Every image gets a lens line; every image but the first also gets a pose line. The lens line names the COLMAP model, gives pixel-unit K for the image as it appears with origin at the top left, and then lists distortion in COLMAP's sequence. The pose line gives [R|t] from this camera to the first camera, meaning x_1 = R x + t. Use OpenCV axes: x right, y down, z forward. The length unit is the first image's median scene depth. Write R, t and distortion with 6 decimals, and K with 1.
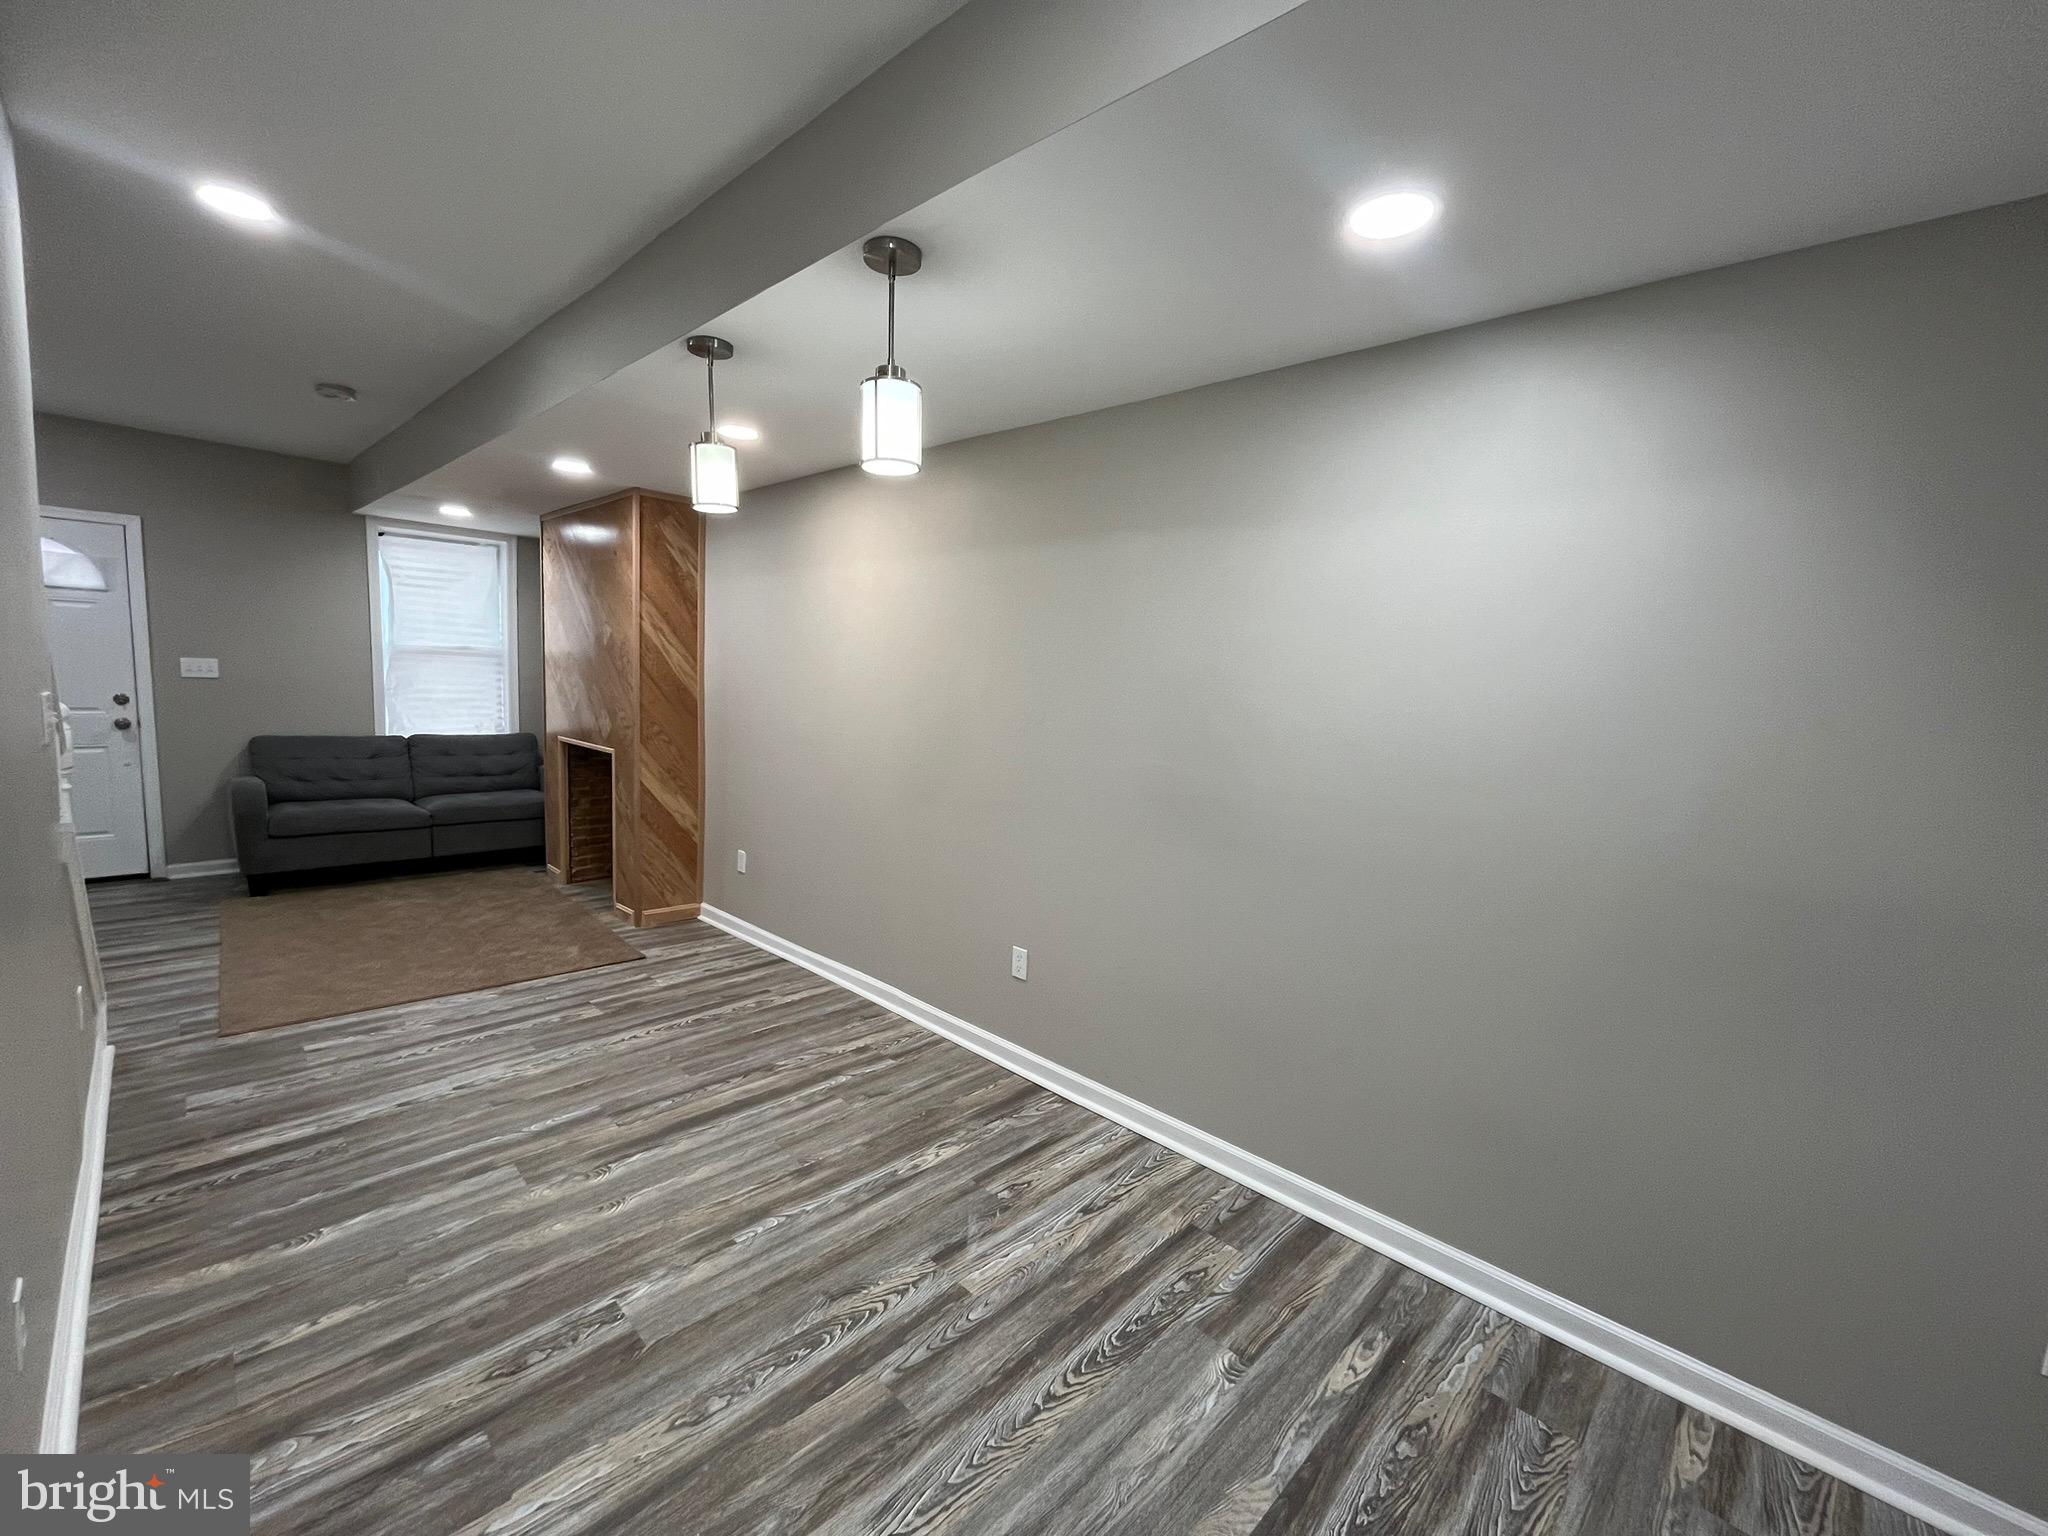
lens RADIAL K [[831.6, 0, 1017.9], [0, 831.6, 767.3], [0, 0, 1]] dist [-0.002821, 0.000027]
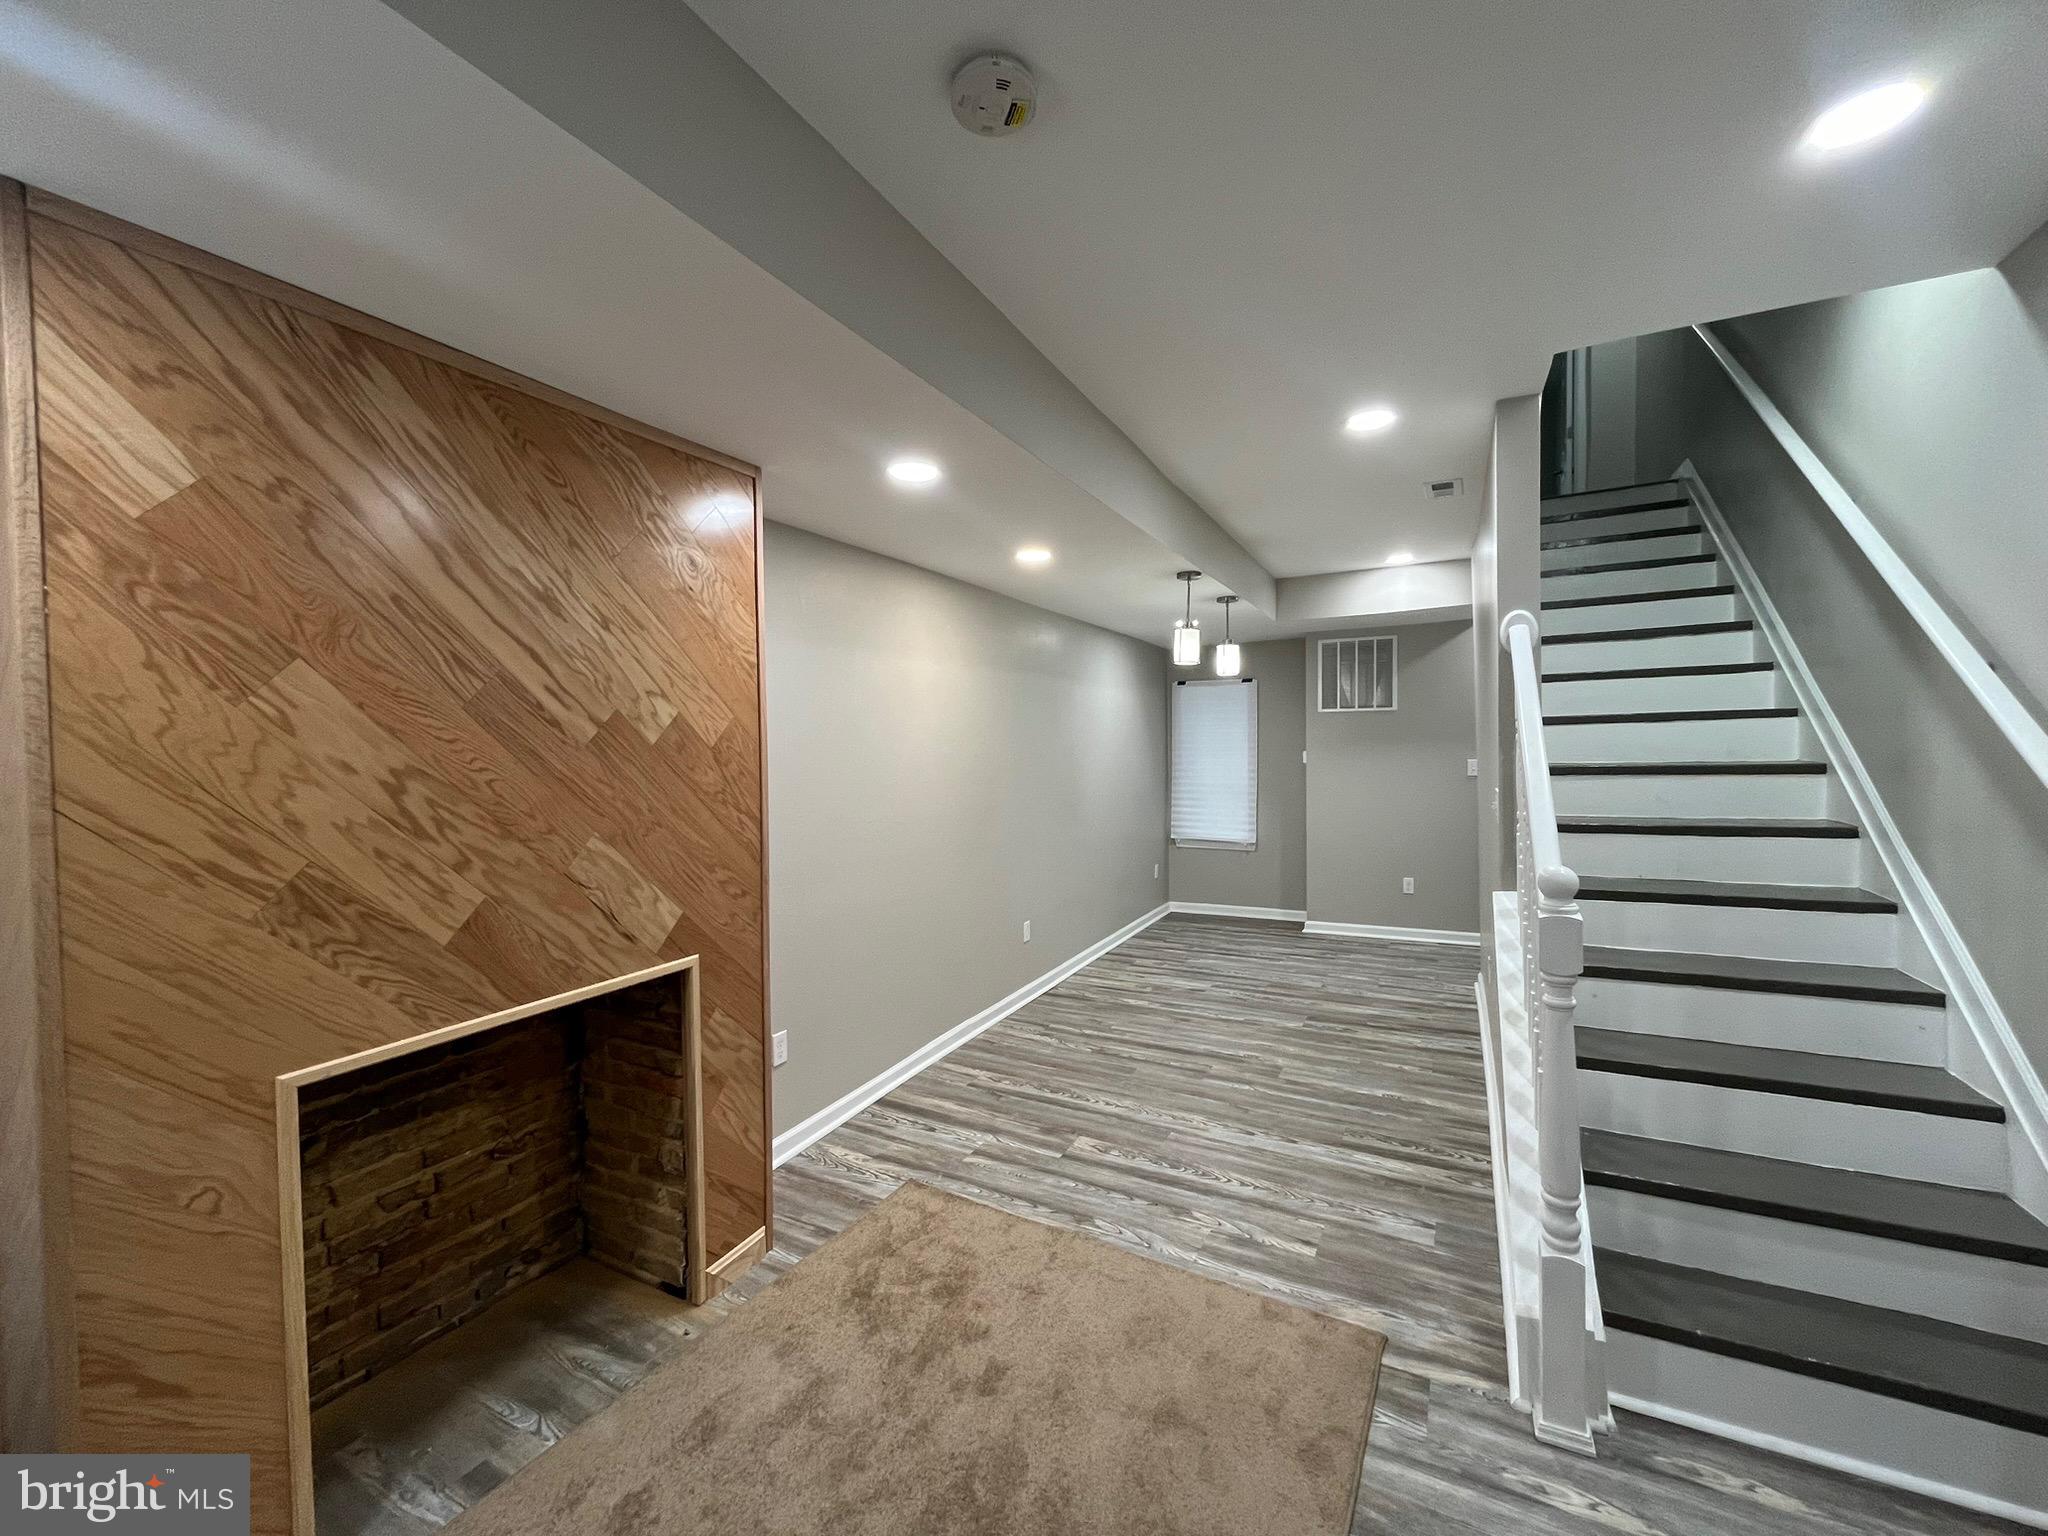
lens RADIAL K [[831.6, 0, 1017.9], [0, 831.6, 767.3], [0, 0, 1]] dist [-0.002821, 0.000027]
pose [[-0.279229, -0.070207, 0.957655, -1.748454], [0.109537, 0.988484, 0.104406, -0.282932], [-0.953956, 0.134052, -0.268323, 1.642667]]
